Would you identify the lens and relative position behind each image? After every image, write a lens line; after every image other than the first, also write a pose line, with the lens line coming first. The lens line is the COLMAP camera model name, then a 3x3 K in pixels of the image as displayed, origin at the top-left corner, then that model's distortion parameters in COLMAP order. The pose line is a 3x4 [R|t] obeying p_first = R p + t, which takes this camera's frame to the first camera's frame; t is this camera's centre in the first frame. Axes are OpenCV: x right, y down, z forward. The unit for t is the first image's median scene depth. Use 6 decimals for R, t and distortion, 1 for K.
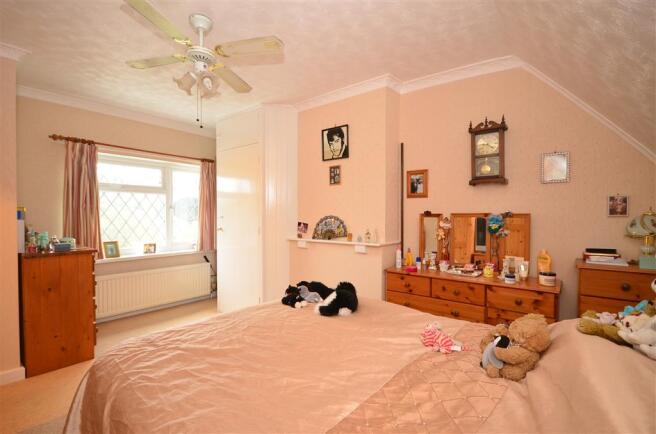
lens RADIAL K [[318.0, 0, 327.5], [0, 318.0, 217.5], [0, 0, 1]] dist [0.001915, 0.000090]
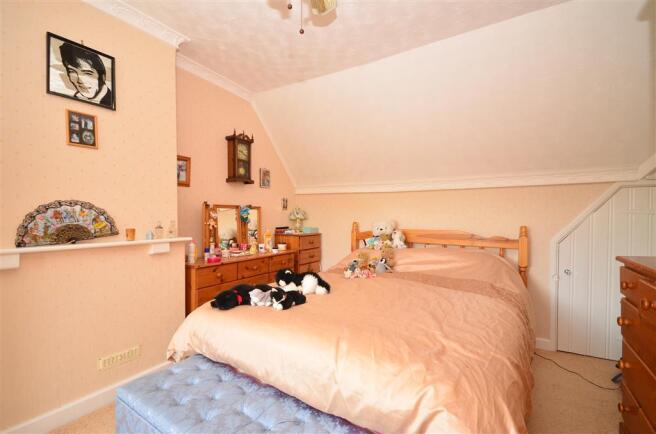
lens RADIAL K [[287.3, 0, 327.4], [0, 287.3, 218.0], [0, 0, 1]] dist [-0.024495, -0.000791]
pose [[-0.135644, -0.011145, 0.990695, -0.543873], [-0.004040, 0.999935, 0.010696, 0.018310], [-0.990749, -0.002551, -0.135680, 0.640194]]
